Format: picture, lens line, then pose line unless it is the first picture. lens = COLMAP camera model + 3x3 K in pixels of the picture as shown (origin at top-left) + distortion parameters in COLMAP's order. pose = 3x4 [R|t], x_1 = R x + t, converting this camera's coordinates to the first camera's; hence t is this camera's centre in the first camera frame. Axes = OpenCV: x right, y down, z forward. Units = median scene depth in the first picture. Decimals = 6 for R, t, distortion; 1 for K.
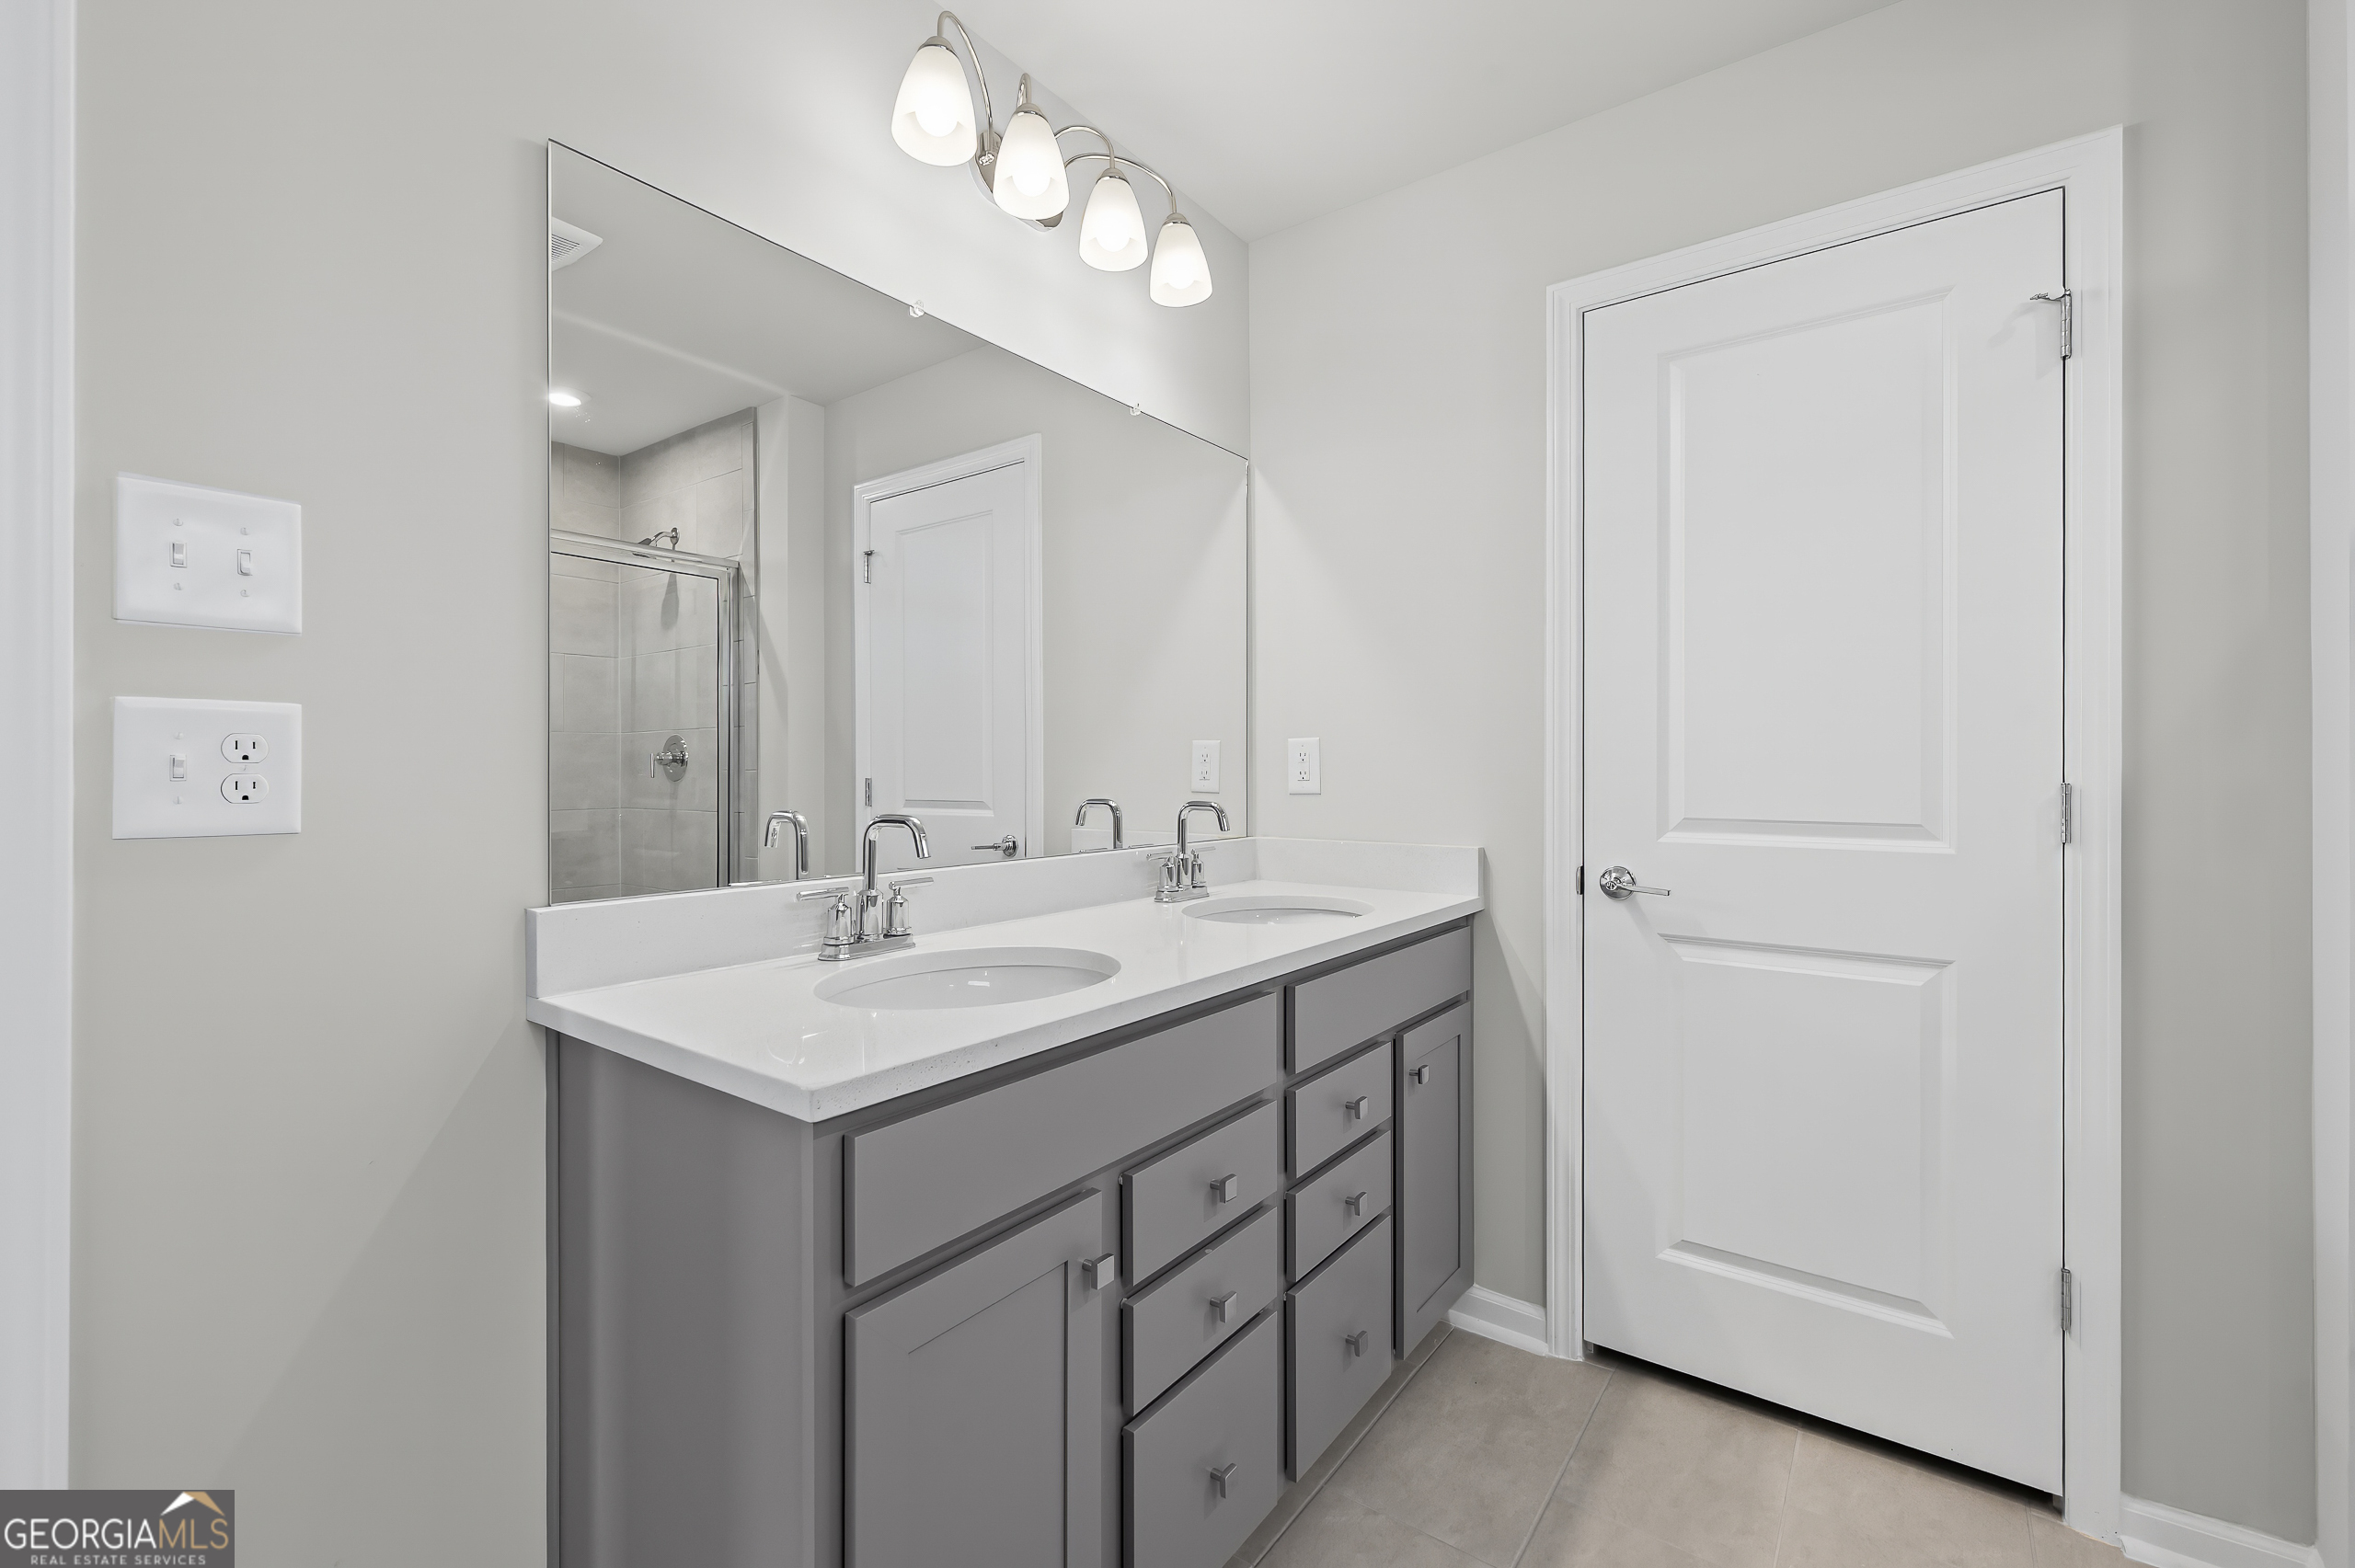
lens RADIAL K [[1003.1, 0, 1172.1], [0, 1003.1, 774.6], [0, 0, 1]] dist [0.000660, -0.000403]
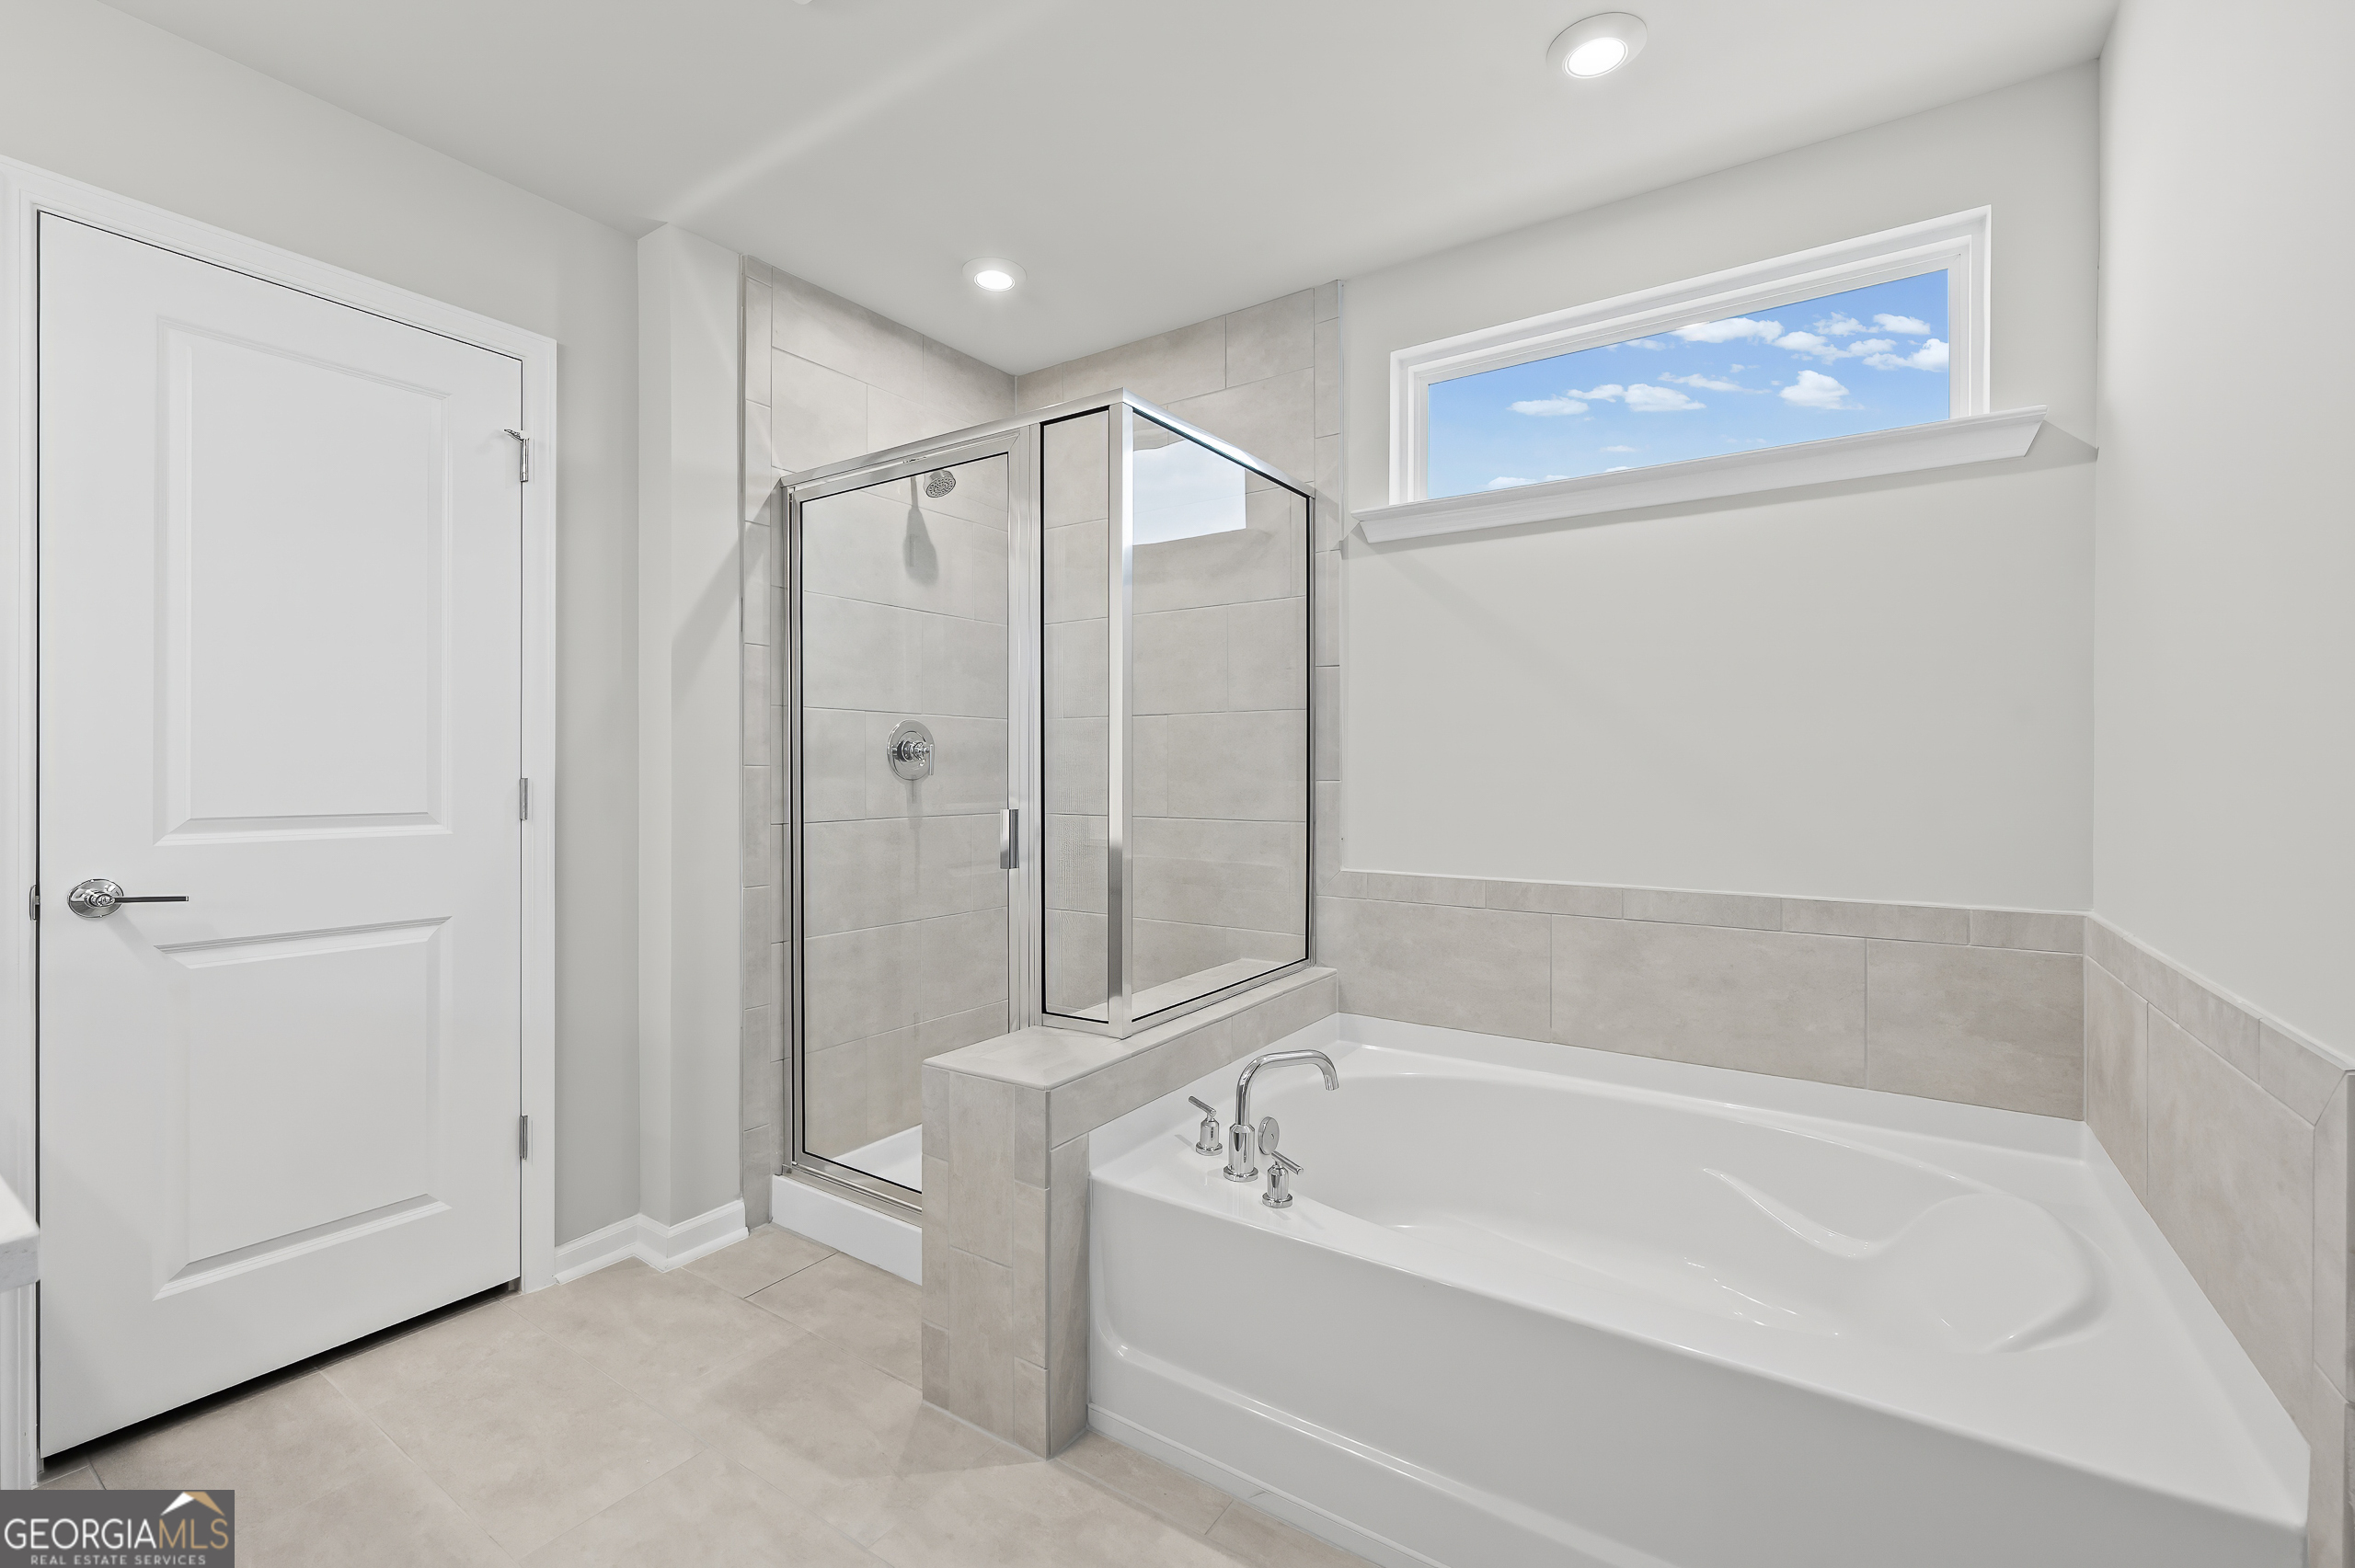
lens RADIAL K [[1003.1, 0, 1168.8], [0, 1003.1, 777.5], [0, 0, 1]] dist [0.000660, -0.000403]
pose [[-0.044886, -0.011366, 0.998927, -0.539588], [-0.001185, 0.999935, 0.011324, -0.008534], [-0.998991, -0.000675, -0.044897, 0.132654]]
